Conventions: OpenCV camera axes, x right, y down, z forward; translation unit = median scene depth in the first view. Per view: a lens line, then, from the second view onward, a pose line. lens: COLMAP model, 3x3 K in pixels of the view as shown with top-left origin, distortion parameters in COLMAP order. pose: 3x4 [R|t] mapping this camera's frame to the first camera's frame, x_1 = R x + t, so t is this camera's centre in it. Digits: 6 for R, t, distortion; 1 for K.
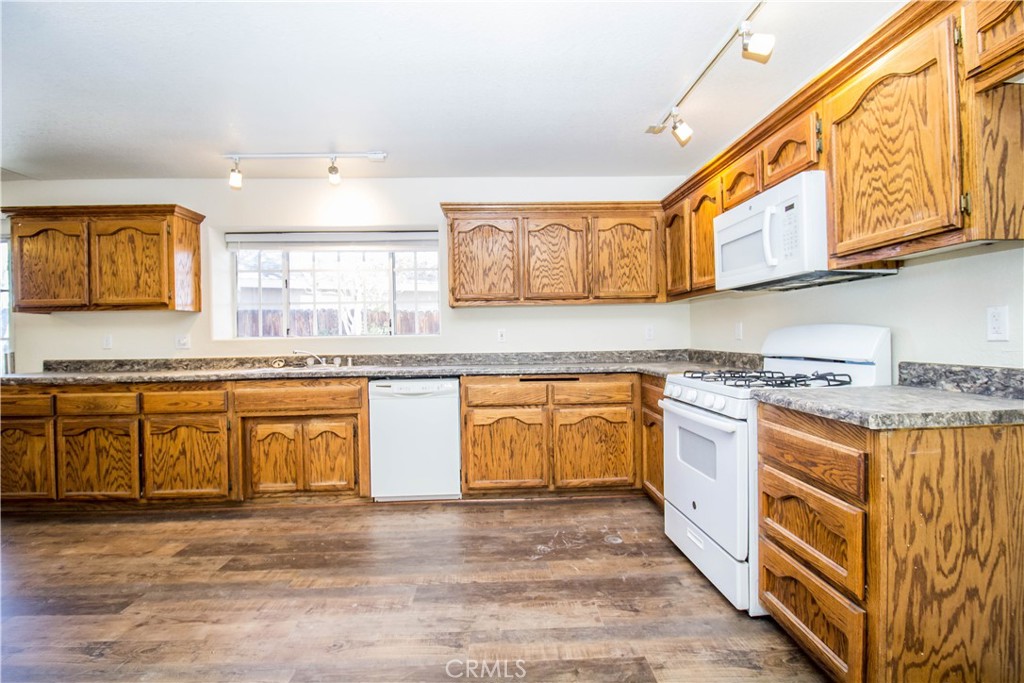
lens RADIAL K [[480.1, 0, 514.4], [0, 480.1, 338.3], [0, 0, 1]] dist [0.000319, -0.013201]
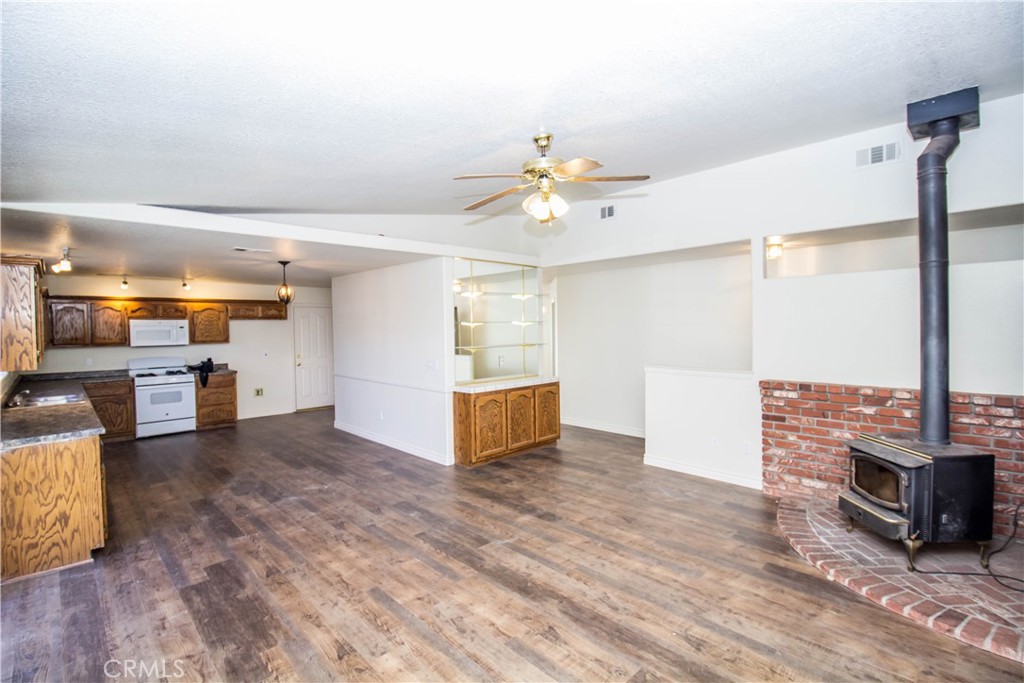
lens RADIAL K [[480.1, 0, 514.4], [0, 480.1, 338.3], [0, 0, 1]] dist [0.000319, -0.013201]
pose [[-0.667059, 0.001418, 0.745004, -2.587040], [0.022322, 0.999587, 0.018084, -0.124050], [-0.744671, 0.028693, -0.666815, 0.998418]]
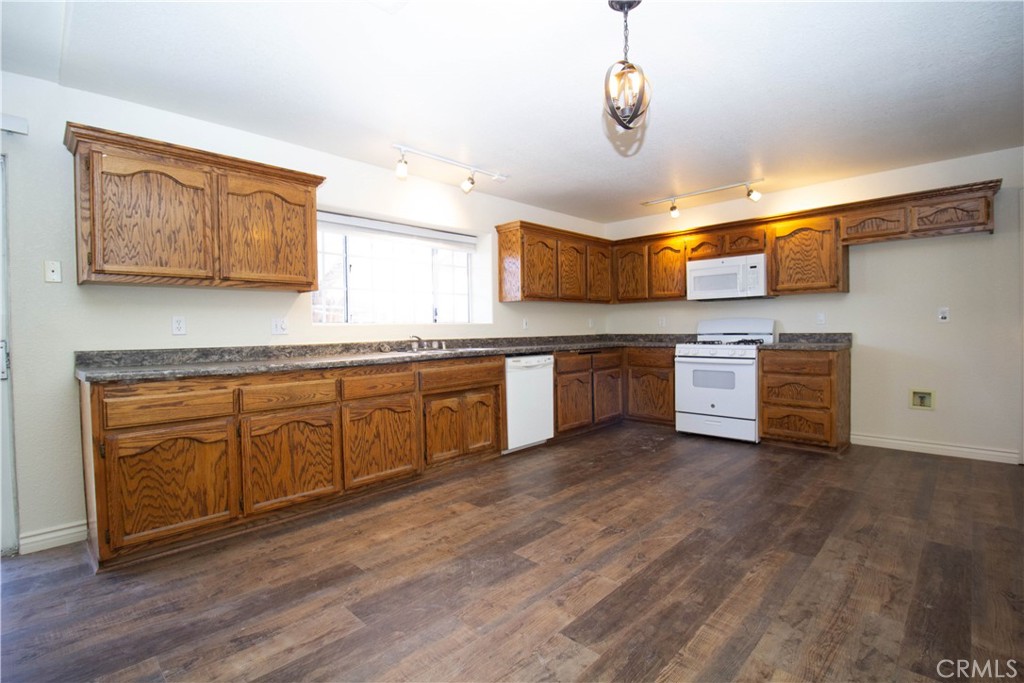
lens RADIAL K [[480.1, 0, 514.4], [0, 480.1, 338.3], [0, 0, 1]] dist [0.000319, -0.013201]
pose [[0.723266, -0.008861, 0.690513, -1.176532], [0.005940, 0.999961, 0.006610, 0.030441], [-0.690544, -0.000679, 0.723290, 0.077771]]
